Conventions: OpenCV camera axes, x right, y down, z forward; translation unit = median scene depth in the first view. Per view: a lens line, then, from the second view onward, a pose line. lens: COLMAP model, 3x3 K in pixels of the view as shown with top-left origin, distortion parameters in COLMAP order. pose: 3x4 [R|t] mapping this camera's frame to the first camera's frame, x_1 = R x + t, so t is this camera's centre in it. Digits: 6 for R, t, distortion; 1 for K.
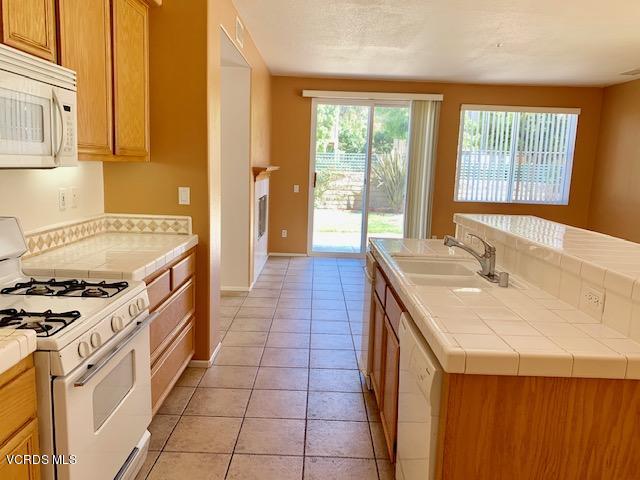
lens RADIAL K [[491.8, 0, 319.1], [0, 491.8, 239.6], [0, 0, 1]] dist [0.047745, -0.066982]
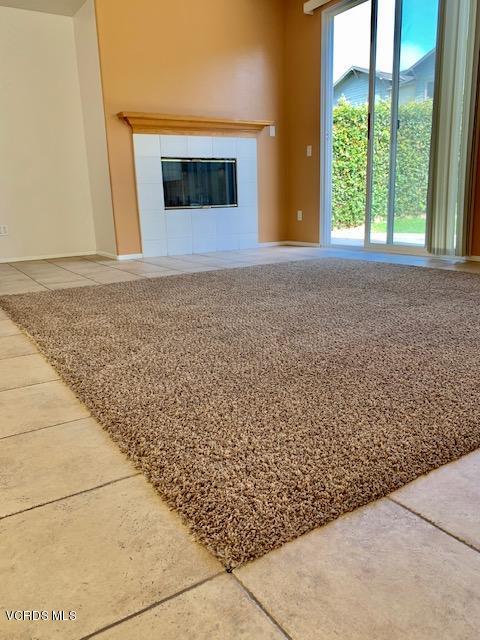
lens RADIAL K [[491.8, 0, 239.1], [0, 491.8, 320.2], [0, 0, 1]] dist [0.047745, -0.066982]
pose [[0.527017, 0.143922, -0.837580, 0.599855], [-0.078507, 0.989587, 0.120644, 0.070295], [0.846221, 0.002174, 0.532827, 0.563481]]
